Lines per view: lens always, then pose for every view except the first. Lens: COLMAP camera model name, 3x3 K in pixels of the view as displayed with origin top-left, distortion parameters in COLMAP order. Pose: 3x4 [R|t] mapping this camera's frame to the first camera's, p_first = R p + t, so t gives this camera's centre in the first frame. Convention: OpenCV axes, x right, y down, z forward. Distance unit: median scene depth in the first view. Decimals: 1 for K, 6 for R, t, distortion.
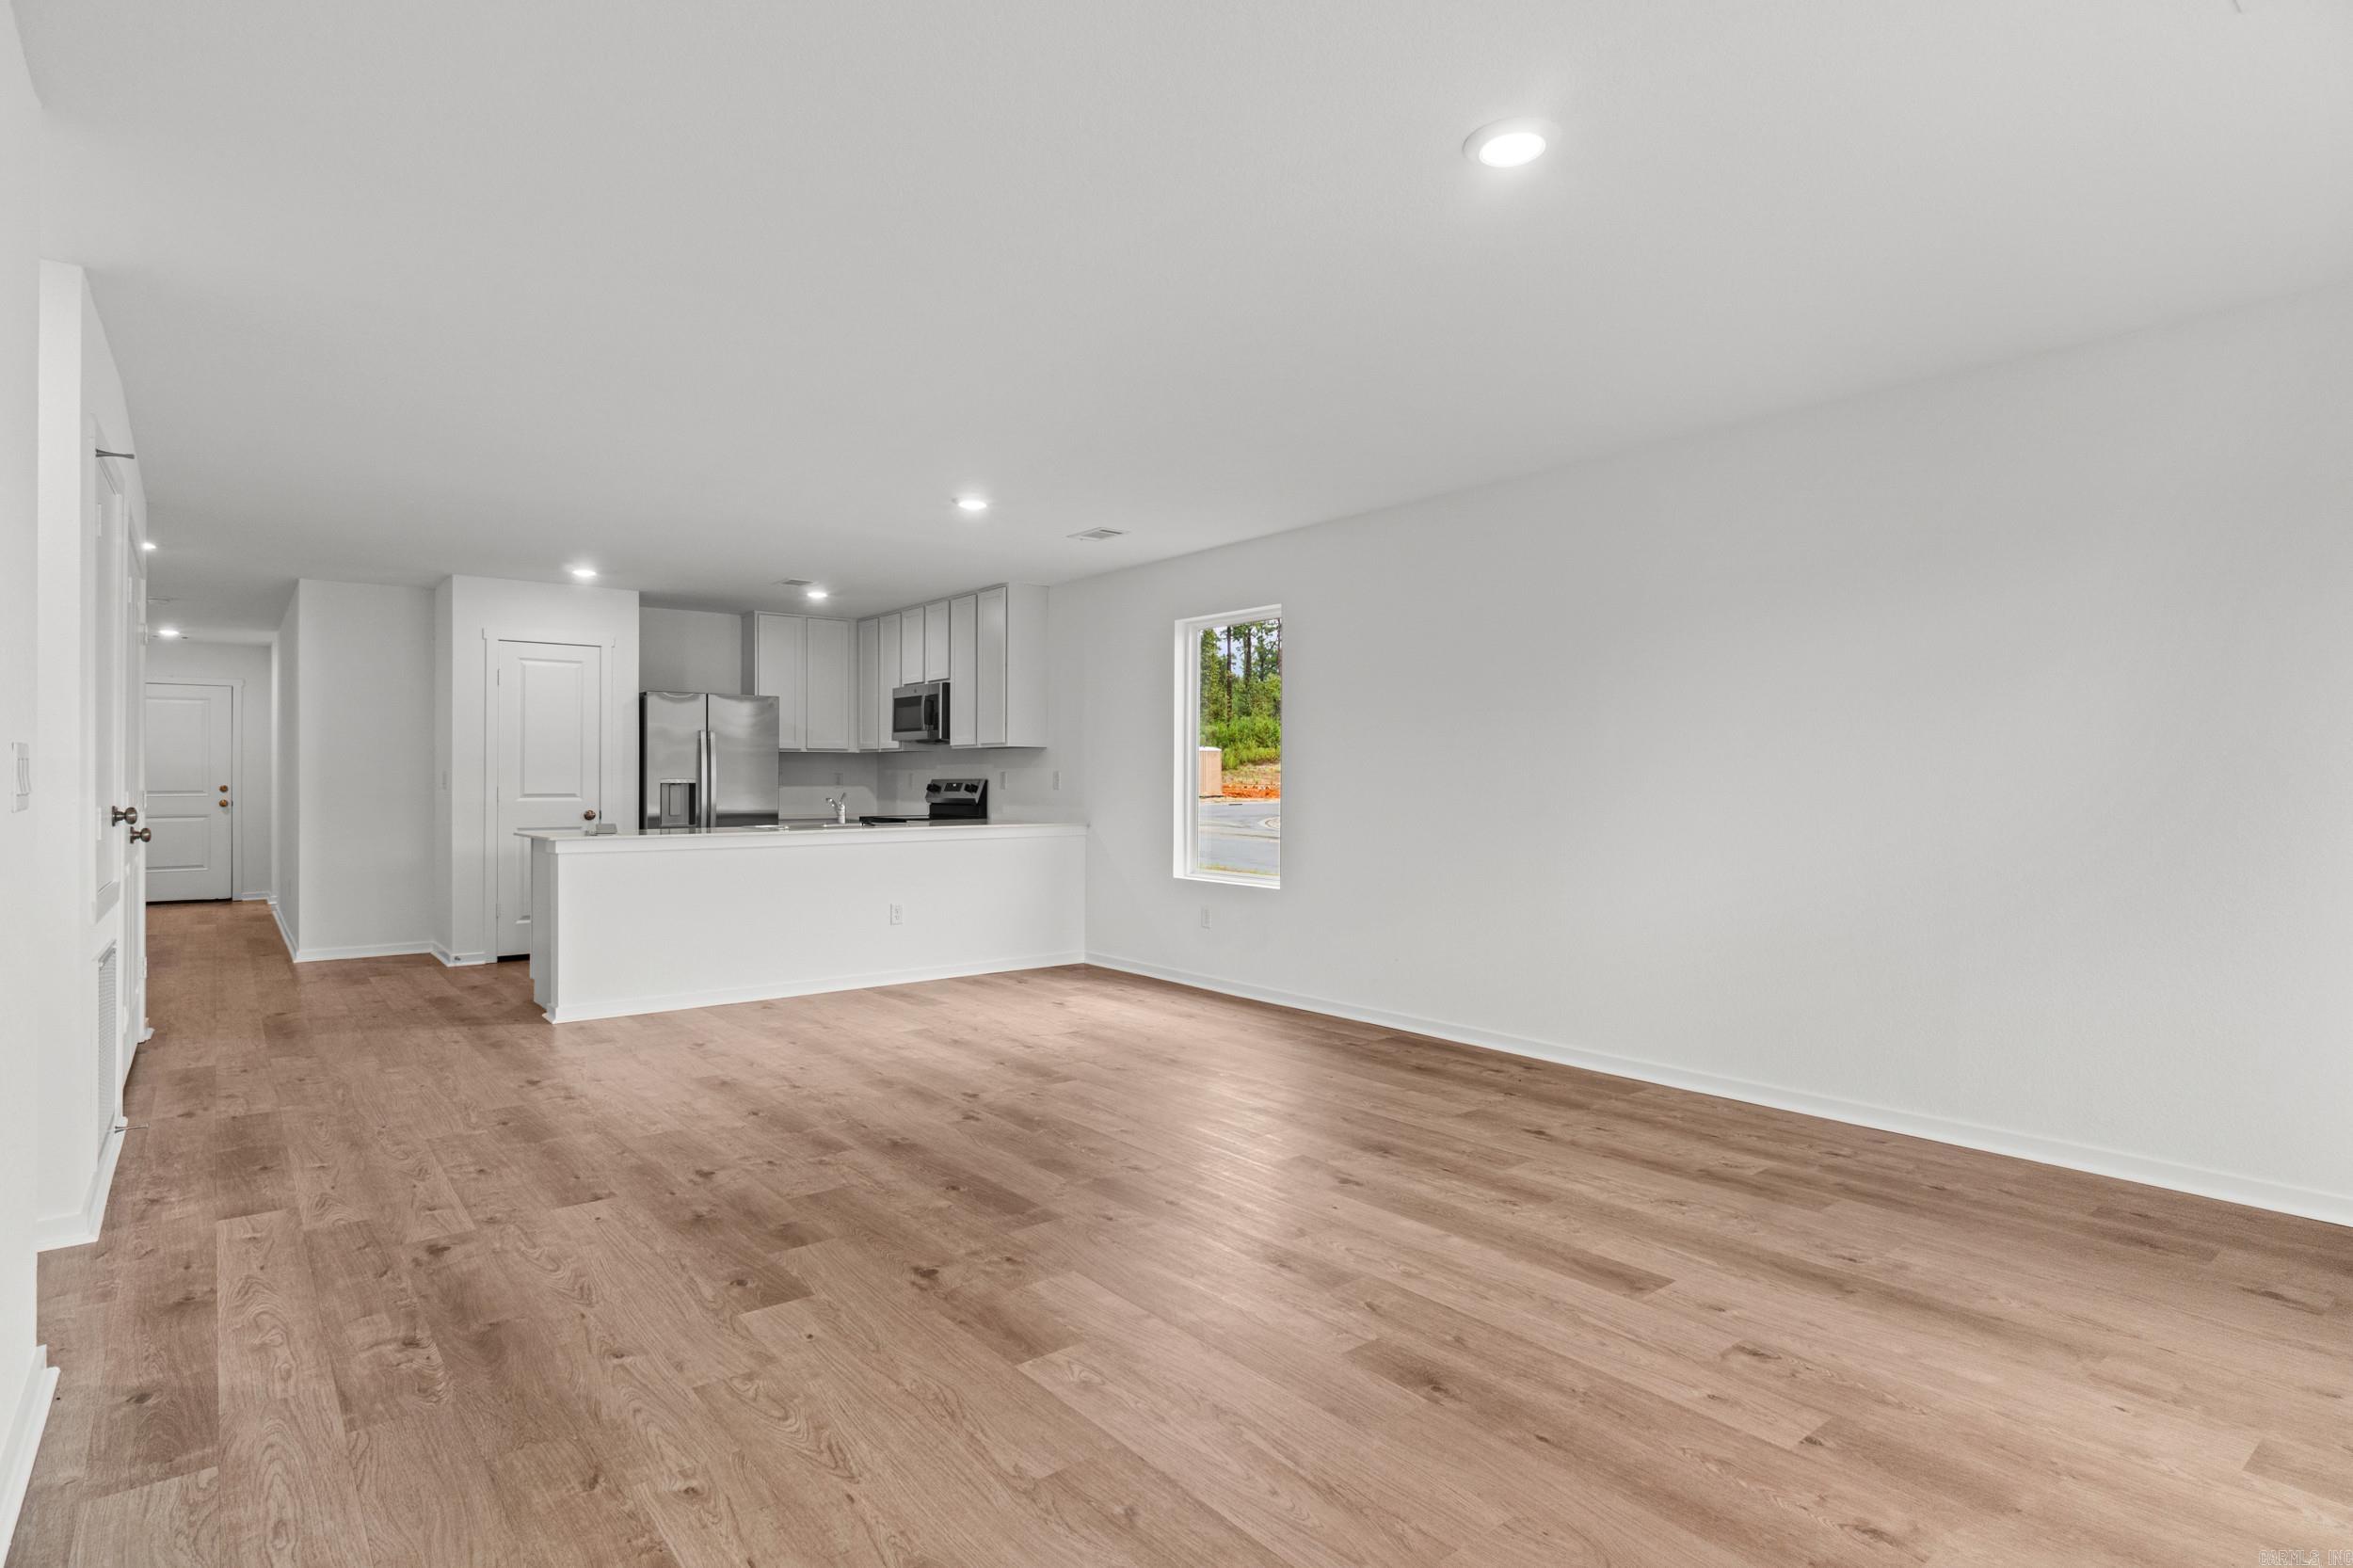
lens RADIAL K [[1199.9, 0, 1155.9], [0, 1199.9, 775.8], [0, 0, 1]] dist [-0.005587, 0.004531]
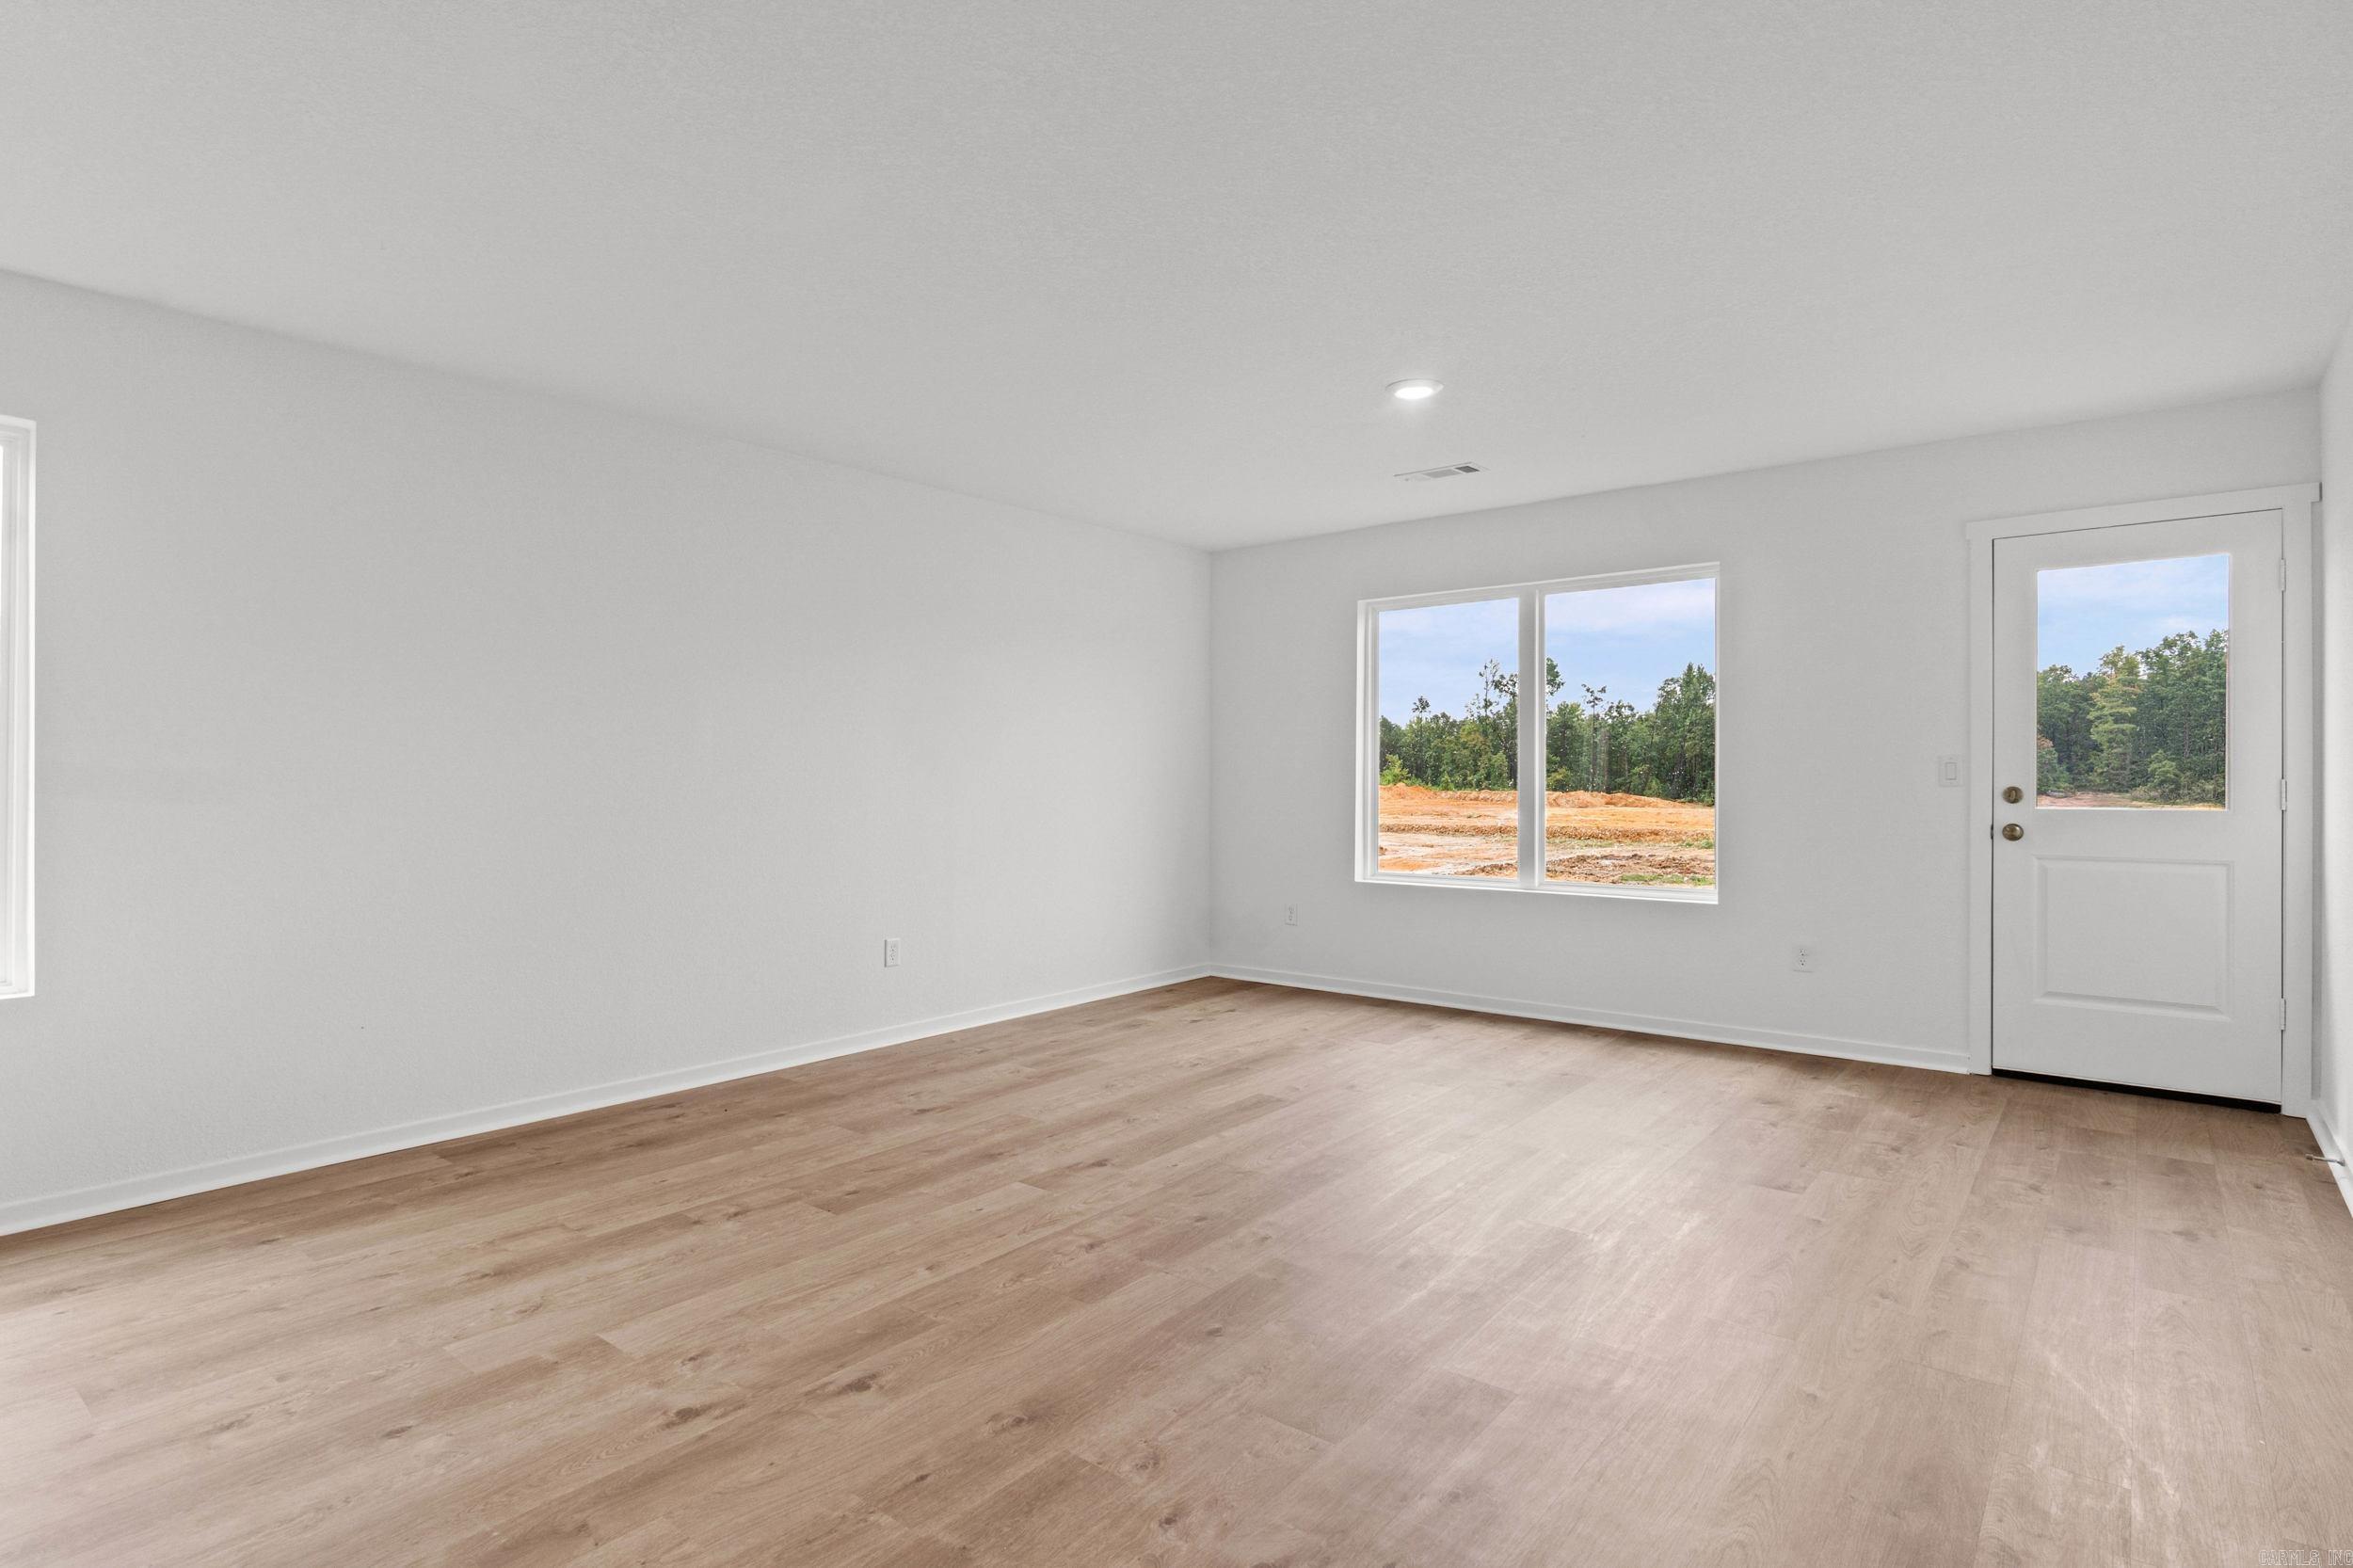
lens RADIAL K [[1199.9, 0, 1161.9], [0, 1199.9, 786.6], [0, 0, 1]] dist [-0.005587, 0.004531]
pose [[-0.213739, -0.007169, 0.976864, -0.548604], [-0.002297, 0.999974, 0.006836, 0.004236], [-0.976888, -0.000783, -0.213750, 0.746933]]
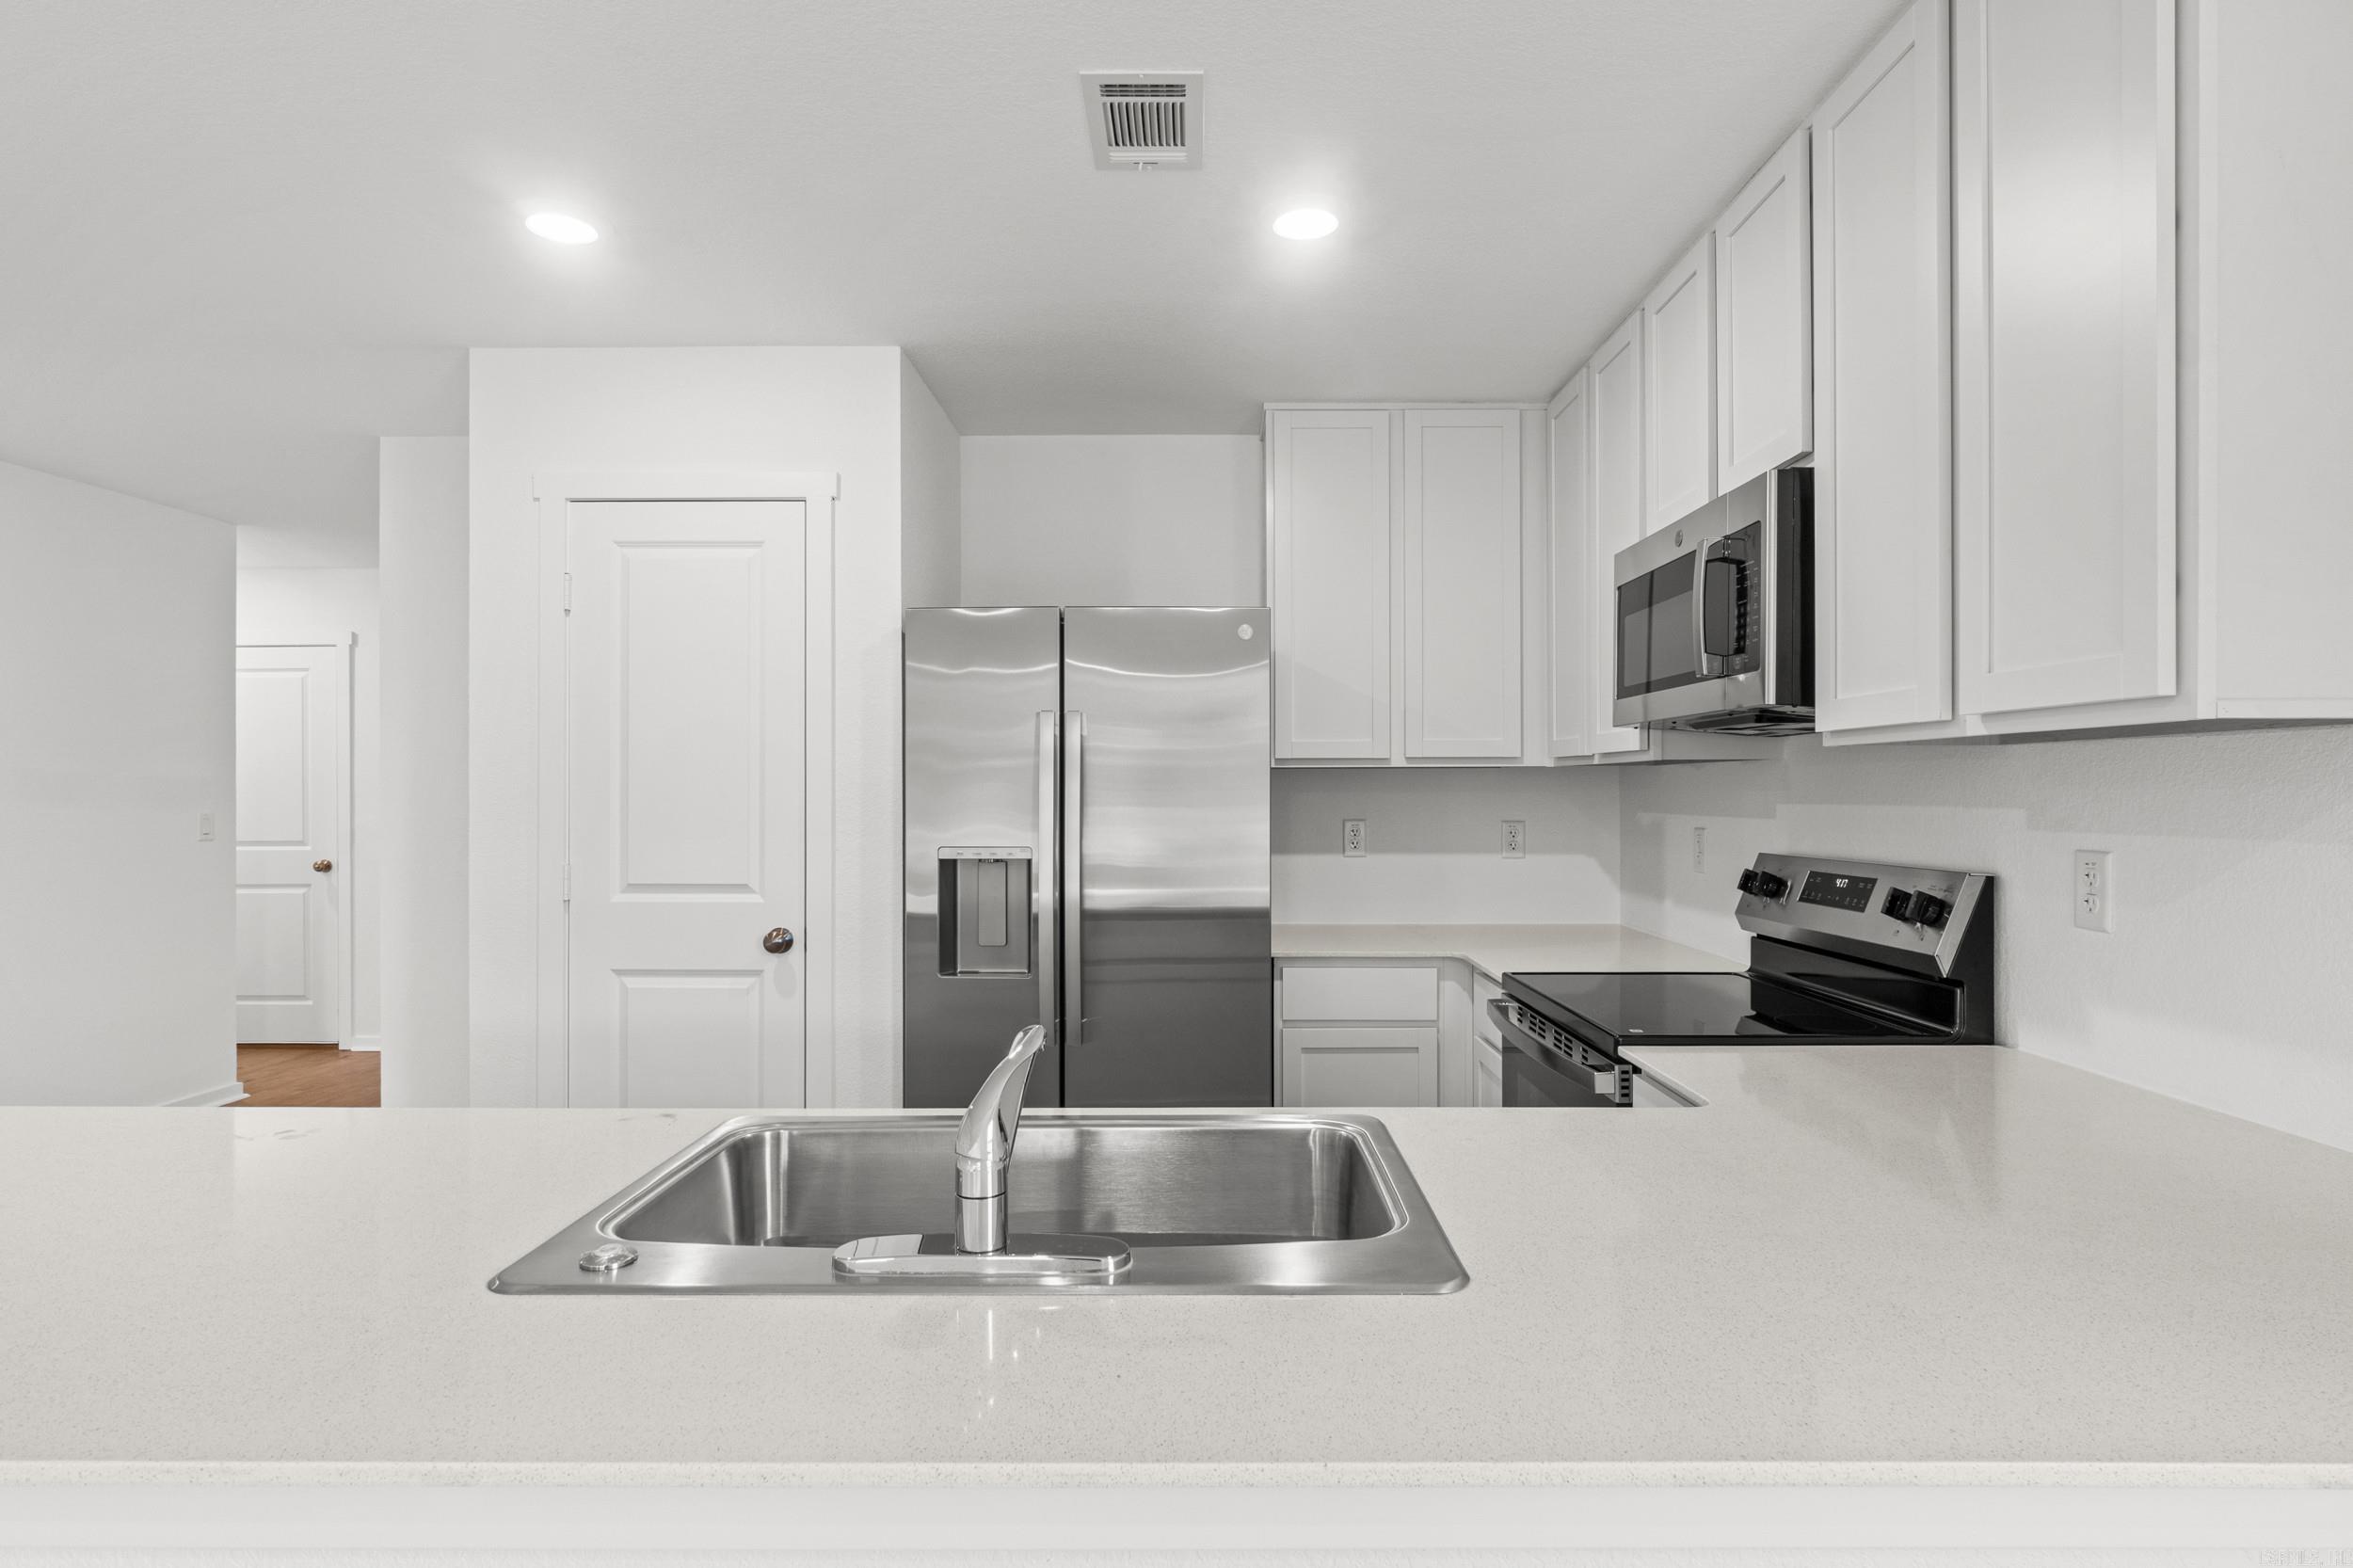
lens RADIAL K [[1199.9, 0, 1203.4], [0, 1199.9, 791.9], [0, 0, 1]] dist [-0.005587, 0.004531]
pose [[0.785598, -0.001028, -0.618736, -0.186477], [0.002393, 0.999996, 0.001378, -0.021943], [0.618733, -0.002563, 0.785597, 1.145928]]
